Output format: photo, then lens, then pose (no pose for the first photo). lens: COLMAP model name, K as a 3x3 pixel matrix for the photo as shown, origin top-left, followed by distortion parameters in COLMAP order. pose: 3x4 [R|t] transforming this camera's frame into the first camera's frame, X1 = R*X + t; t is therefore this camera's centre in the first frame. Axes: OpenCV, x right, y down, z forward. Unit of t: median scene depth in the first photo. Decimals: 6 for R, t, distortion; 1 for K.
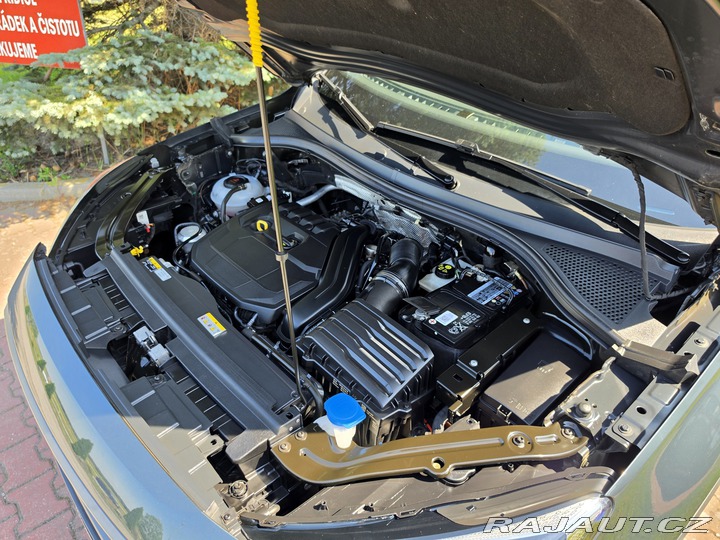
lens RADIAL K [[523.2, 0, 364.0], [0, 523.2, 271.3], [0, 0, 1]] dist [-0.000338, -0.005342]
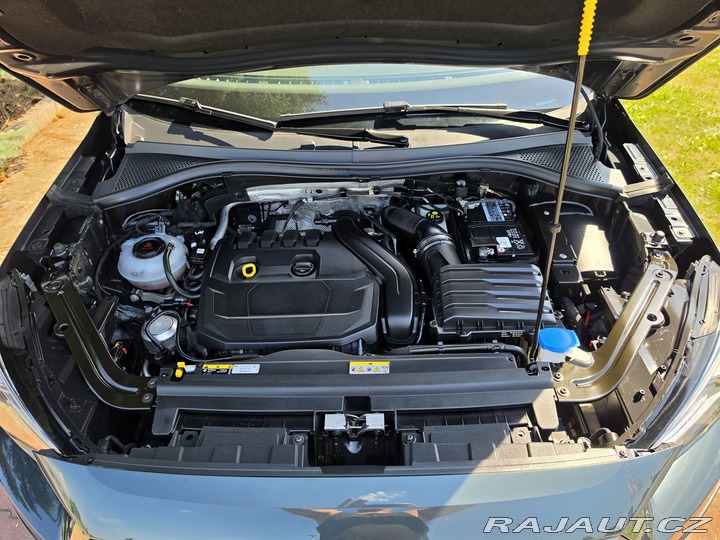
lens RADIAL K [[523.2, 0, 364.0], [0, 523.2, 271.3], [0, 0, 1]] dist [-0.000338, -0.005342]
pose [[0.657460, -0.488093, 0.574030, -0.659828], [0.445596, 0.866196, 0.226160, -0.227042], [-0.607610, 0.107095, 0.786982, 0.239473]]
